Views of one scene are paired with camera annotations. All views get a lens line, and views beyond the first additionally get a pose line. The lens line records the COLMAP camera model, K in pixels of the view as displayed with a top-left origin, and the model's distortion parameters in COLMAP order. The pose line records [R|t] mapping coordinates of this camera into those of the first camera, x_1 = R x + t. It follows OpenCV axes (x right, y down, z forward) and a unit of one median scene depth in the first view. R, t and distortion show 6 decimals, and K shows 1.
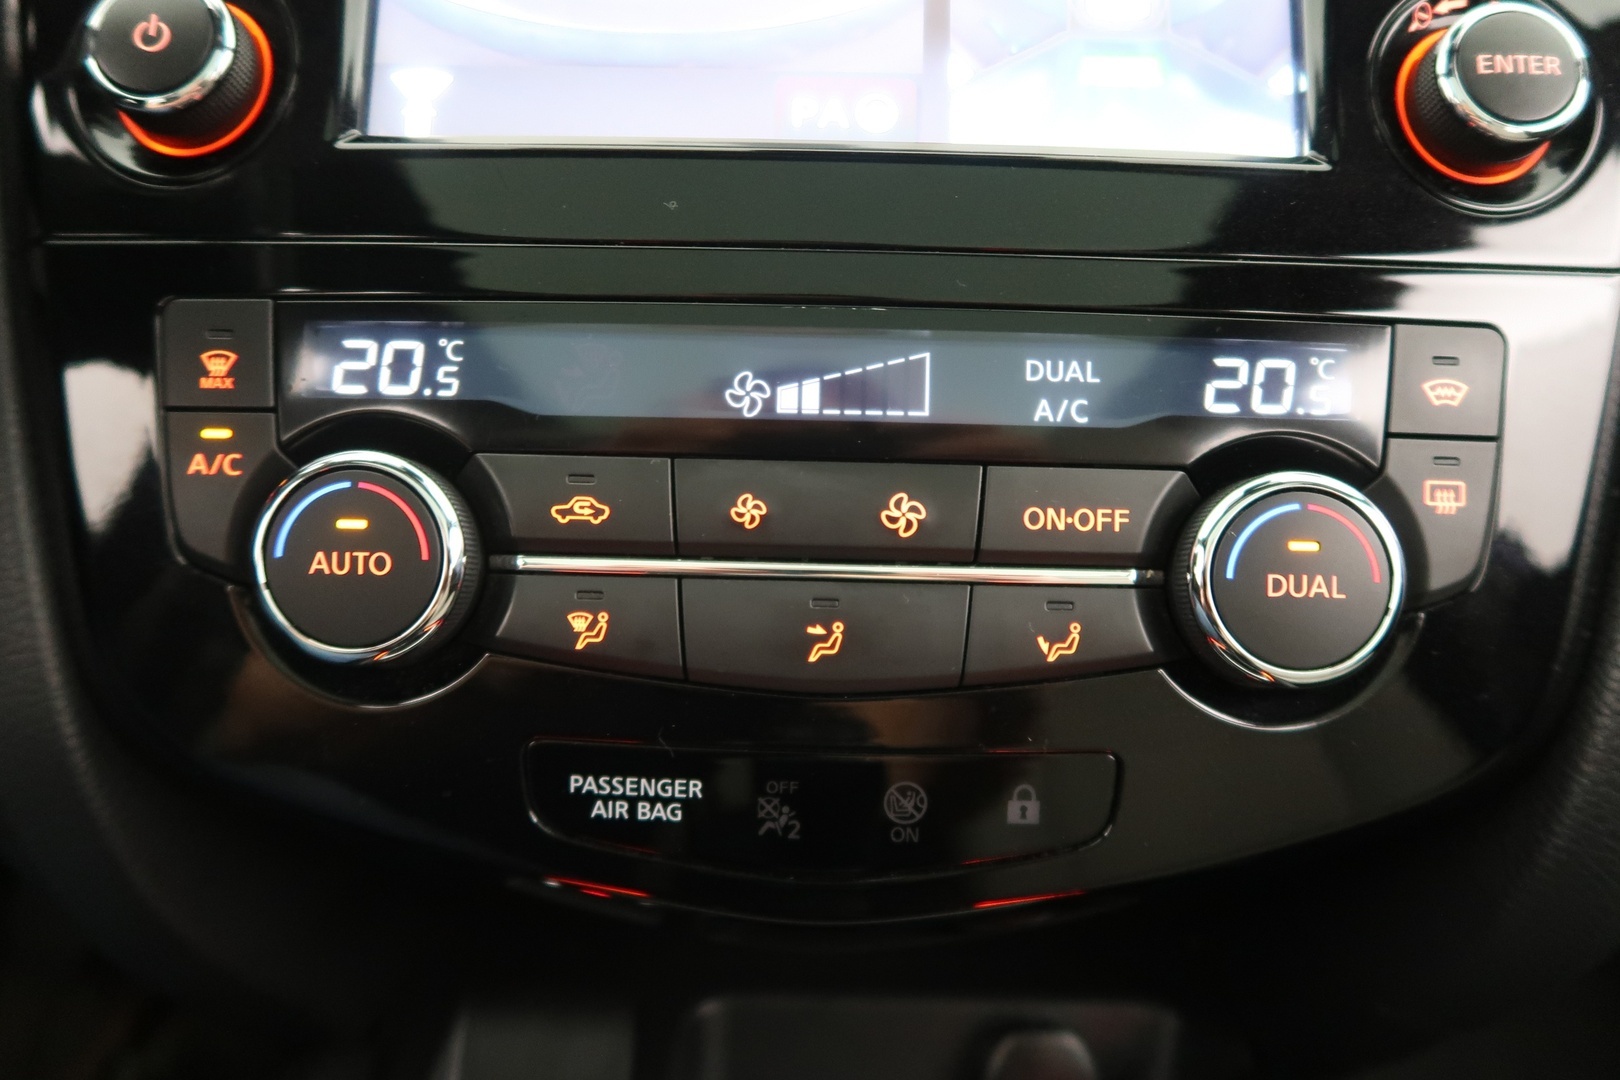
lens RADIAL K [[1117.1, 0, 813.3], [0, 1117.1, 532.3], [0, 0, 1]] dist [-0.018521, 0.002369]
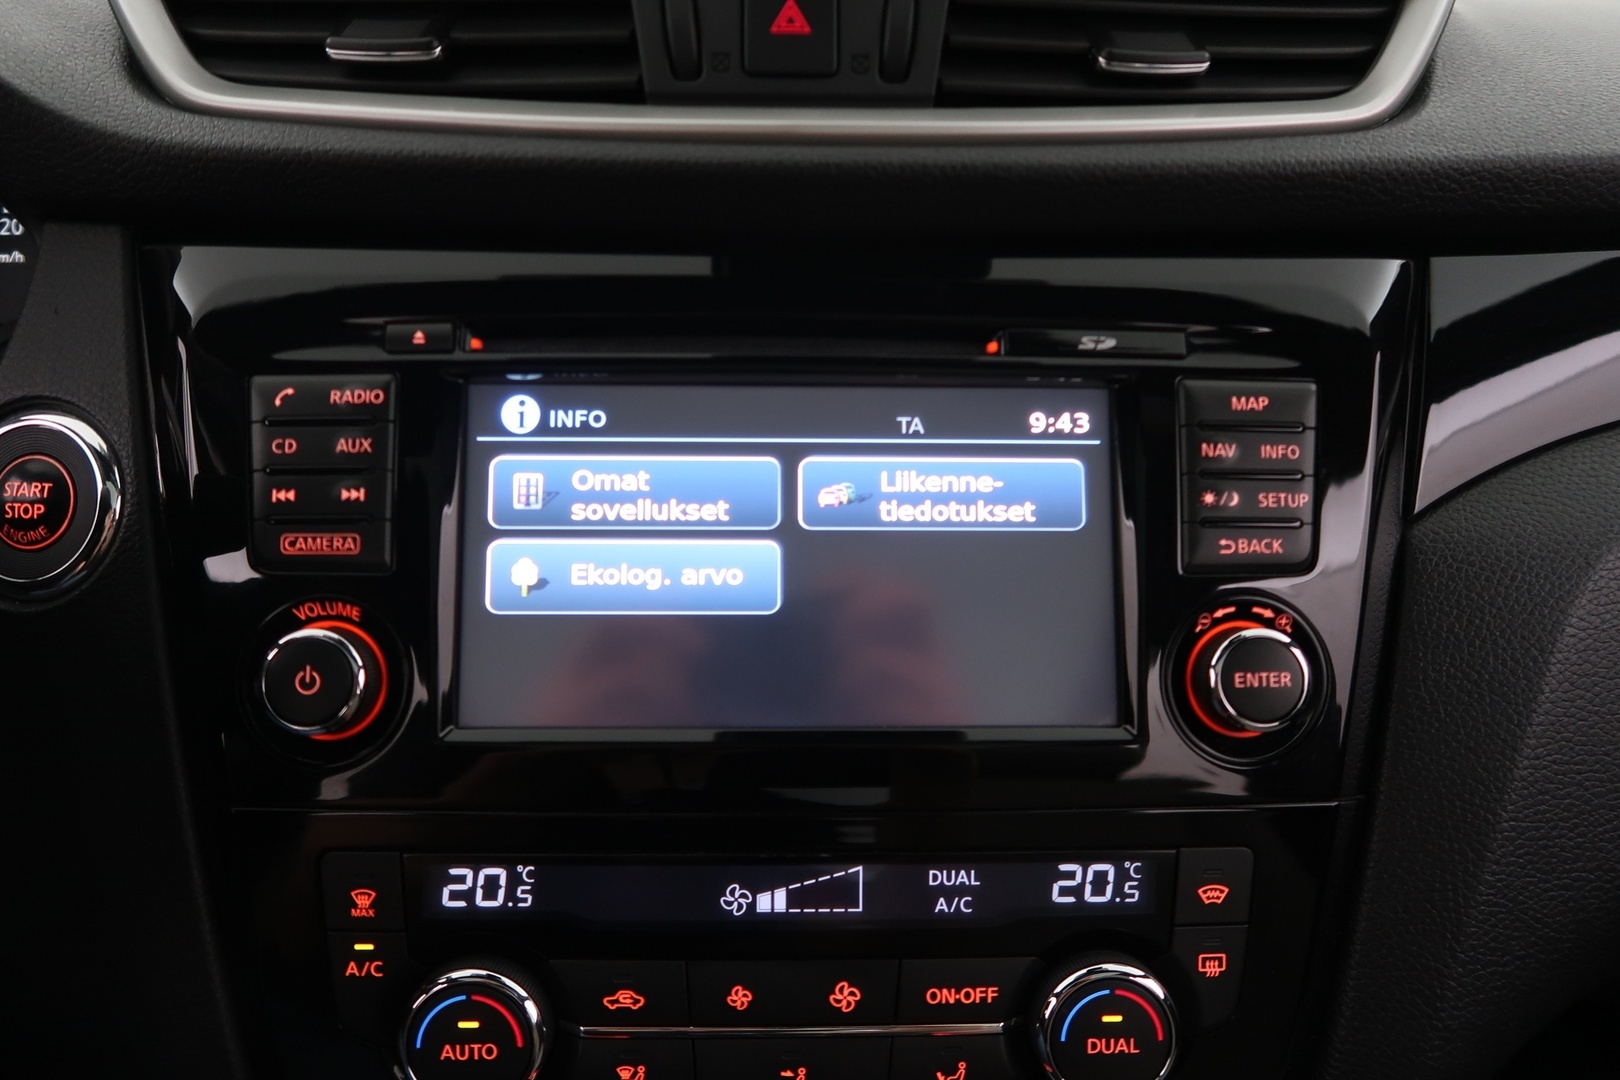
lens RADIAL K [[1117.1, 0, 813.3], [0, 1117.1, 532.3], [0, 0, 1]] dist [-0.018521, 0.002369]
pose [[0.999086, -0.018429, 0.038576, -0.006320], [0.016467, 0.998585, 0.050557, -0.694602], [-0.039453, -0.049876, 0.997976, -0.426443]]
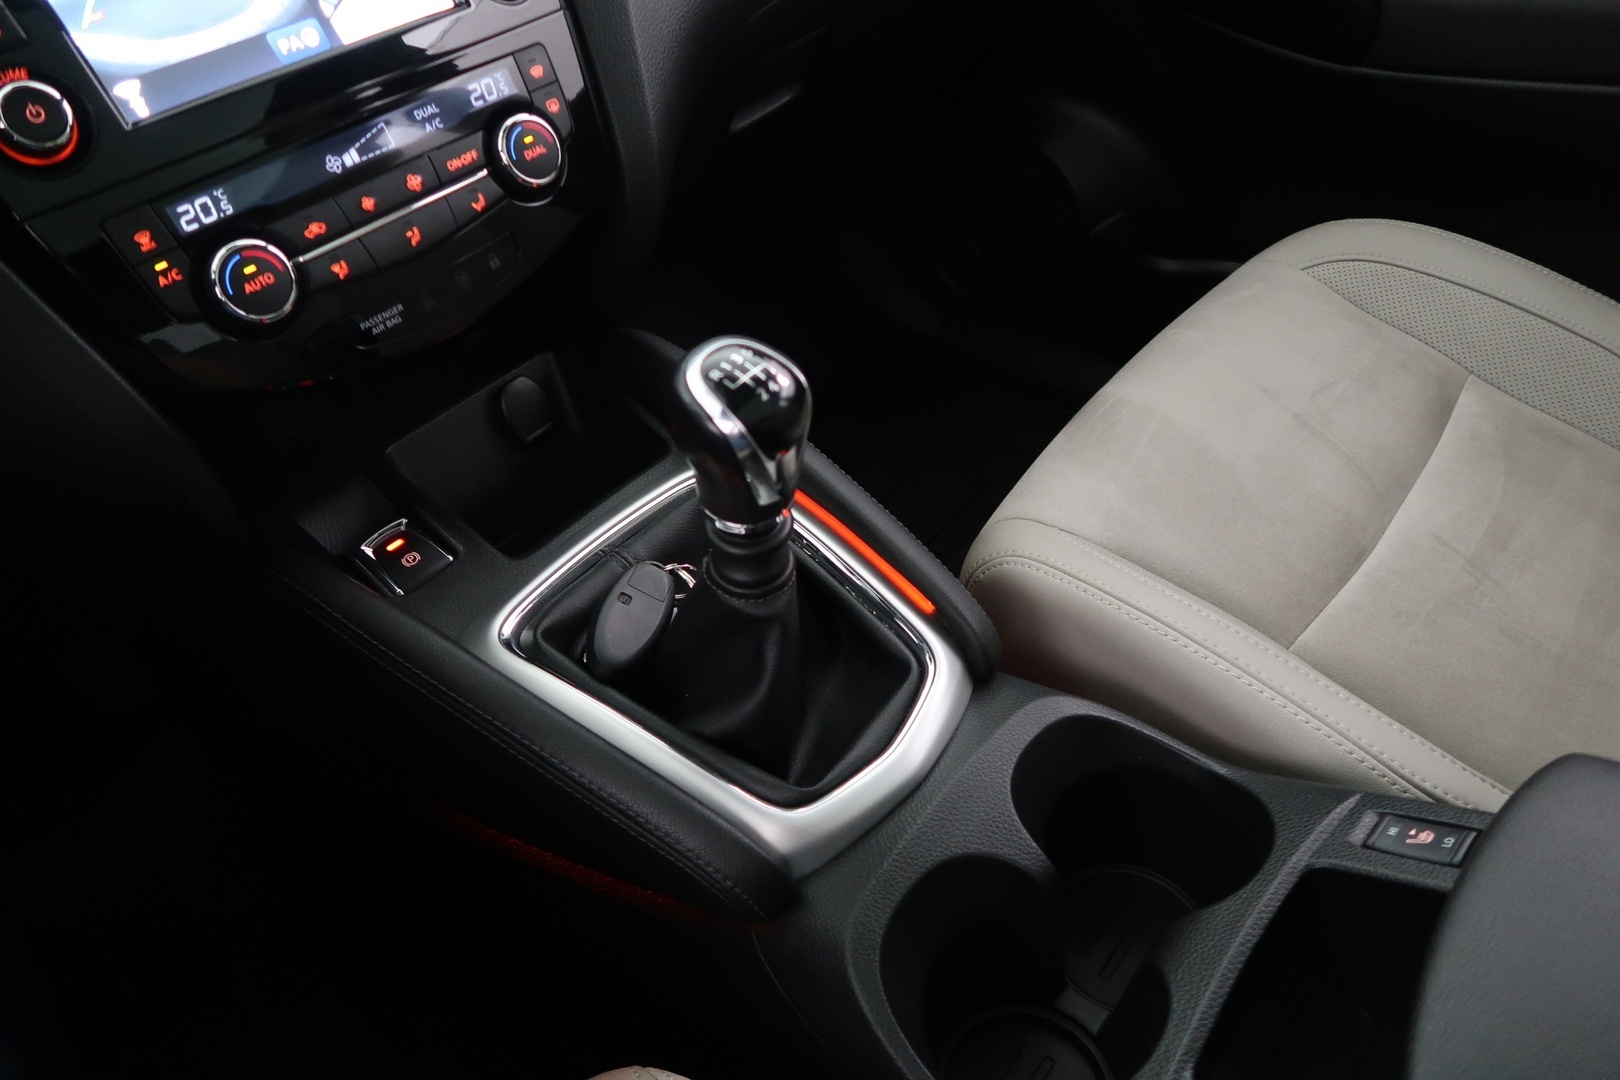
lens RADIAL K [[1117.1, 0, 813.3], [0, 1117.1, 532.3], [0, 0, 1]] dist [-0.018521, 0.002369]
pose [[0.617806, -0.569741, 0.541950, -1.316829], [0.358322, 0.817480, 0.450924, -0.198219], [-0.699943, -0.084391, 0.709195, -1.769471]]
